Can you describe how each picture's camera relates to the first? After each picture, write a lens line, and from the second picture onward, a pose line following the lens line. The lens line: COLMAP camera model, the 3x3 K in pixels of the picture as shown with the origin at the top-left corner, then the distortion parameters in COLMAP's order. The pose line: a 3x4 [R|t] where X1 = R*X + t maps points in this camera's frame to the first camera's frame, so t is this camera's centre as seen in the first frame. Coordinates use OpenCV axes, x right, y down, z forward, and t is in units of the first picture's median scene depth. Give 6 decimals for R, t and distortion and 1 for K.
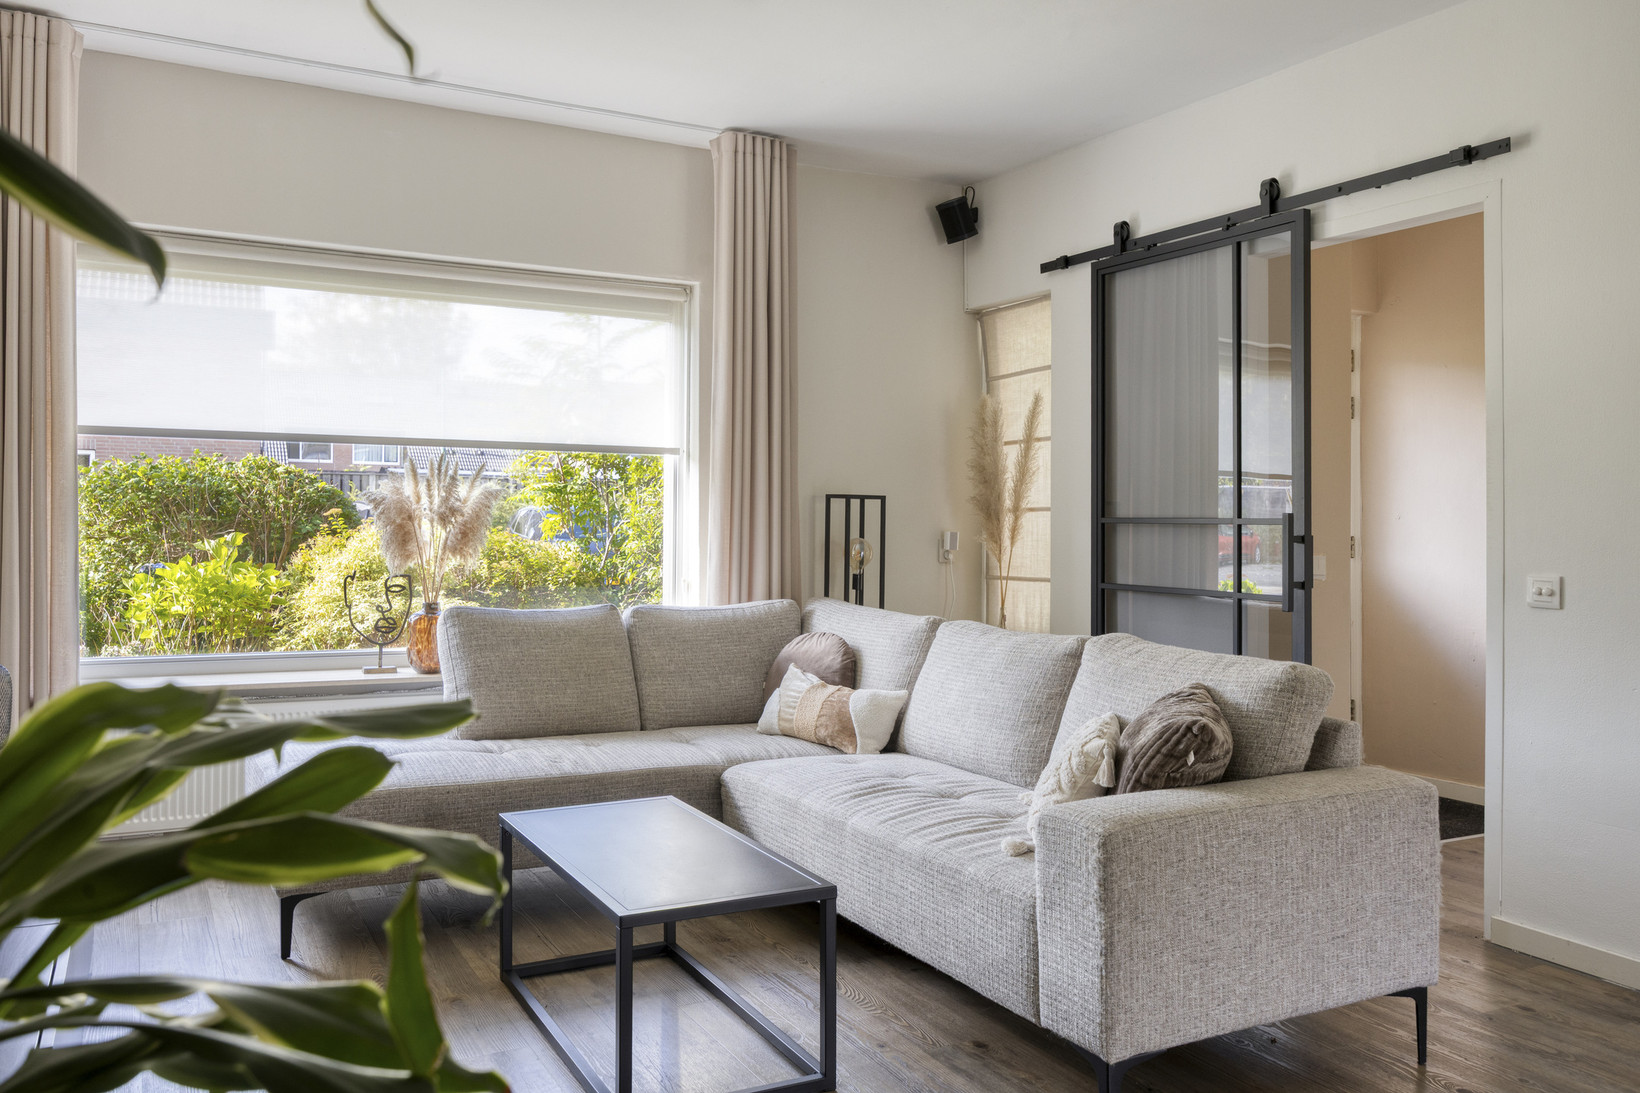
lens RADIAL K [[1282.1, 0, 819.0], [0, 1282.1, 530.6], [0, 0, 1]] dist [-0.005213, -0.007644]
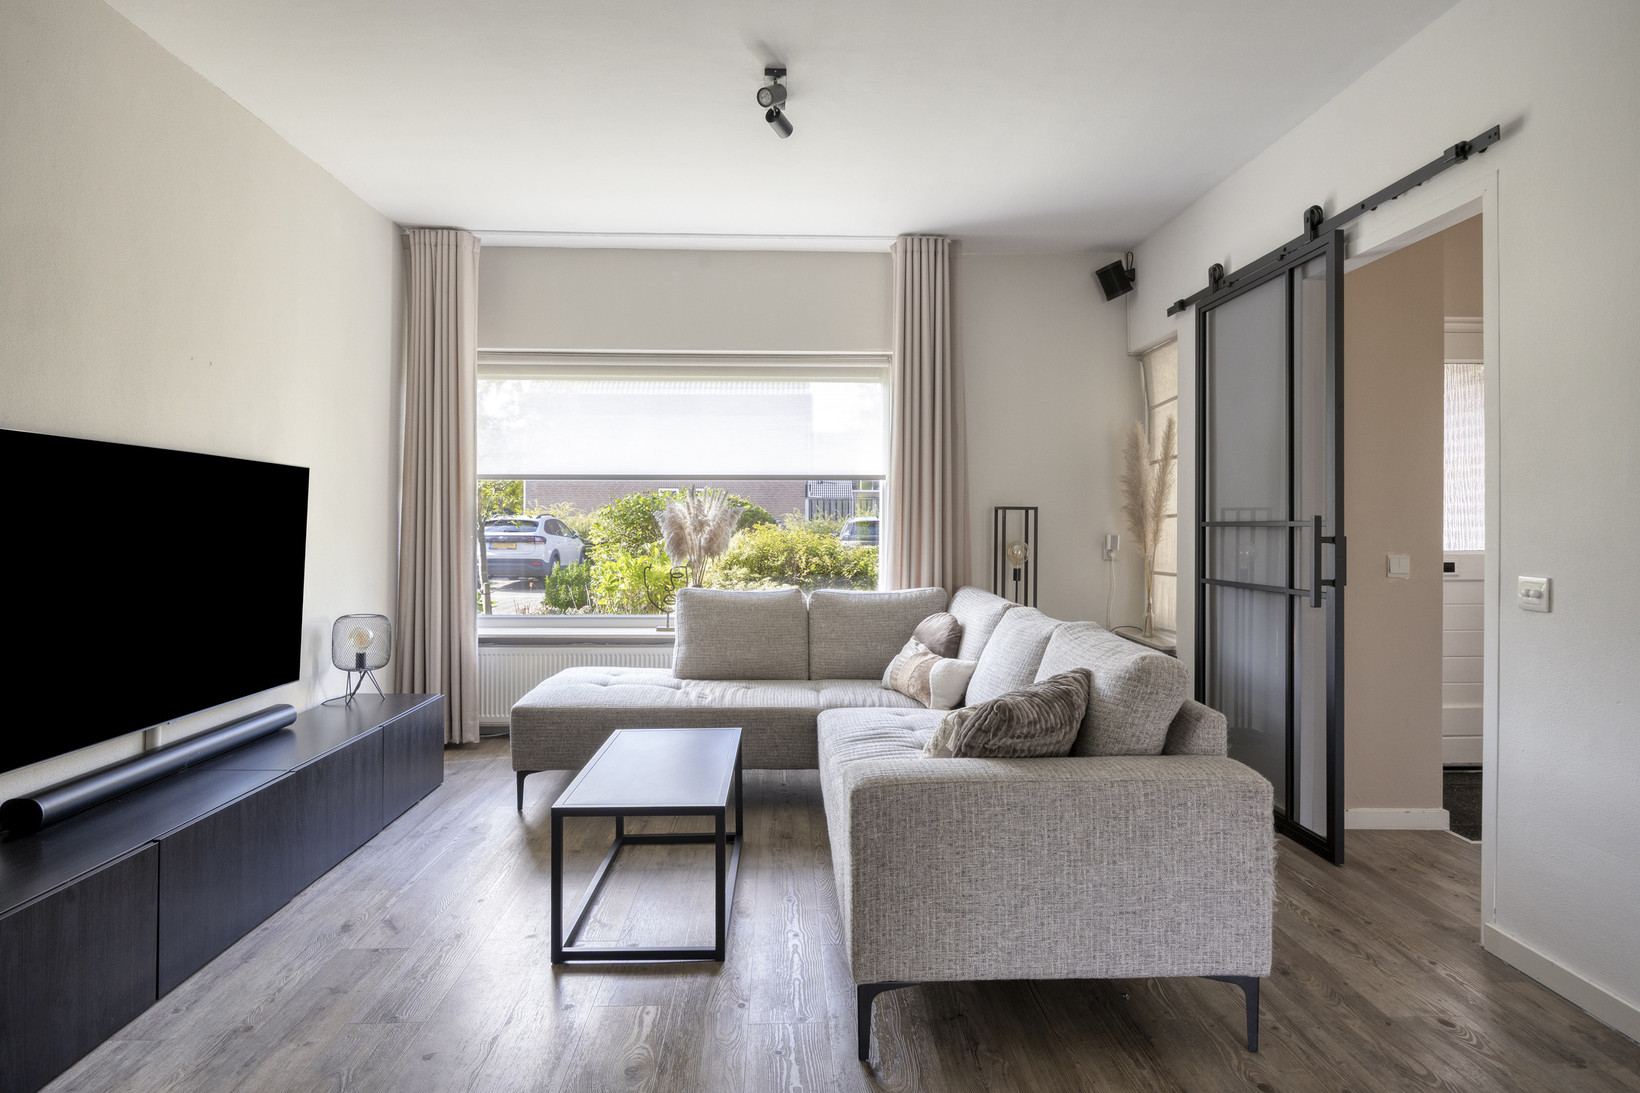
lens RADIAL K [[905.4, 0, 826.0], [0, 905.4, 540.6], [0, 0, 1]] dist [-0.006851, -0.001926]
pose [[0.899130, -0.003846, -0.437664, 0.316678], [0.006038, 0.999975, 0.003617, 0.001950], [0.437639, -0.005895, 0.899131, 0.133005]]
